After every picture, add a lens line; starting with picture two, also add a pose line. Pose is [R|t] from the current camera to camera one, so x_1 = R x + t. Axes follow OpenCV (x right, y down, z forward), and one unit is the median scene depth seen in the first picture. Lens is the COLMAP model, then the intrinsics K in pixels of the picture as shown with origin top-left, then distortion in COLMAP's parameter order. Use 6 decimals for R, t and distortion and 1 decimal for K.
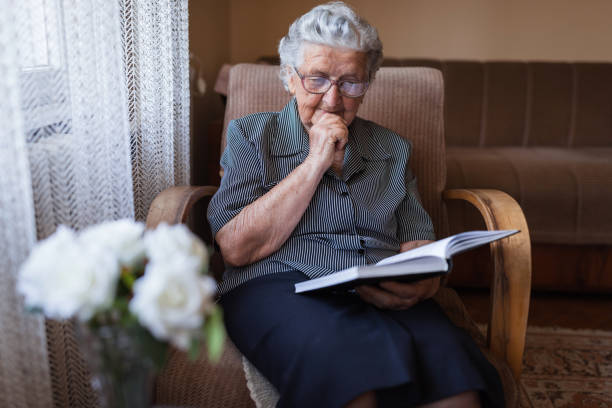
lens RADIAL K [[595.0, 0, 306.0], [0, 595.0, 204.0], [0, 0, 1]] dist [0.006788, 0.007489]
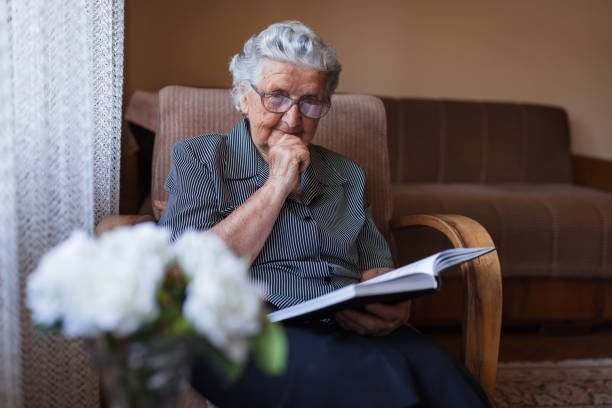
lens RADIAL K [[638.6, 0, 325.1], [0, 638.6, 197.6], [0, 0, 1]] dist [0.001232, 0.000993]
pose [[0.976442, -0.004807, 0.215725, -0.126768], [0.024107, 0.995923, -0.086923, 0.038570], [-0.214428, 0.090076, 0.972577, 0.007810]]
